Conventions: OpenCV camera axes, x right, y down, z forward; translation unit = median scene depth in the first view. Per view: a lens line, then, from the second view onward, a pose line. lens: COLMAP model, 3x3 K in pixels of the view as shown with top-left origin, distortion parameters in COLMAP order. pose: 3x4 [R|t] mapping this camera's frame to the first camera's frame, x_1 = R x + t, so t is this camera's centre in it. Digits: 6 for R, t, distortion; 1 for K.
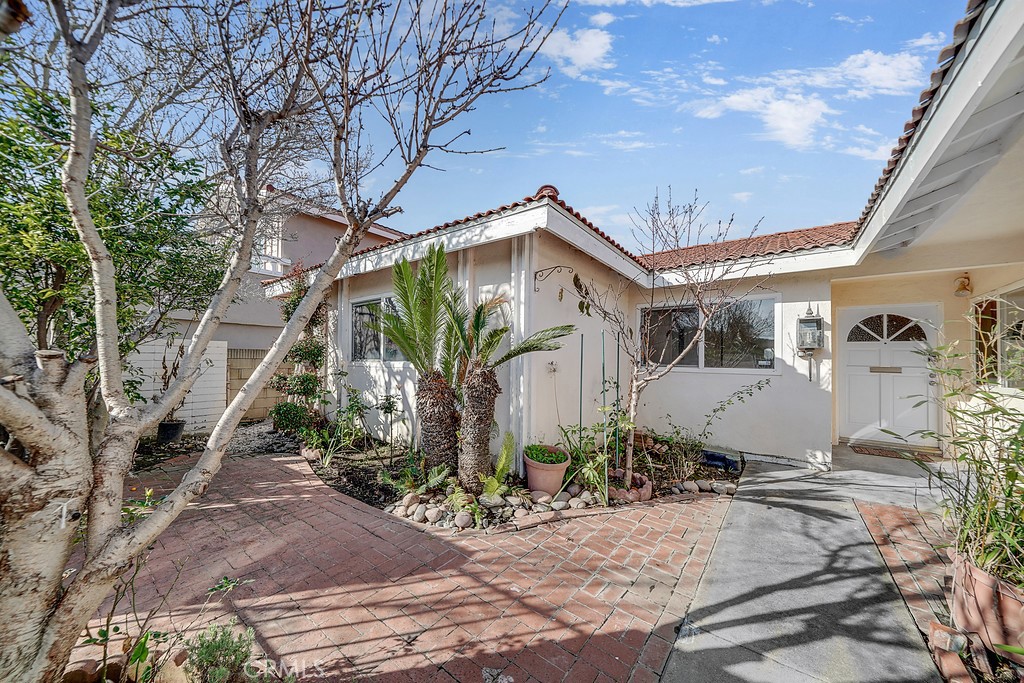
lens RADIAL K [[353.4, 0, 513.7], [0, 353.4, 348.6], [0, 0, 1]] dist [-0.001816, -0.000127]
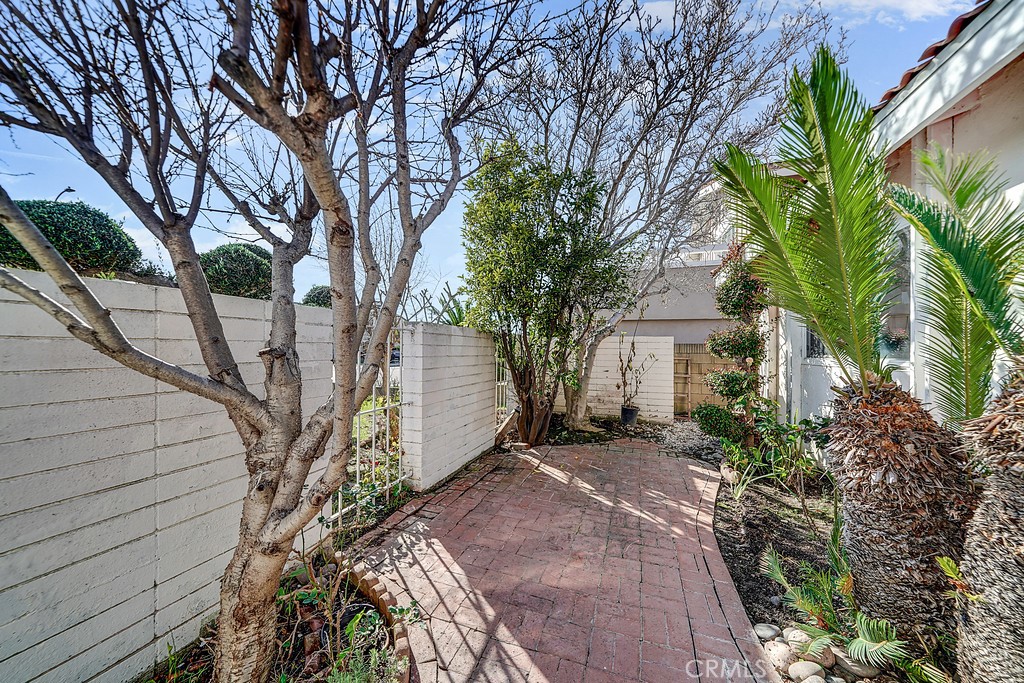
lens RADIAL K [[353.4, 0, 512.0], [0, 353.4, 349.8], [0, 0, 1]] dist [-0.001816, -0.000127]
pose [[0.310765, -0.005762, -0.950469, 0.033951], [0.019019, 0.999819, 0.000157, 0.013013], [0.950296, -0.018126, 0.310819, 0.380678]]
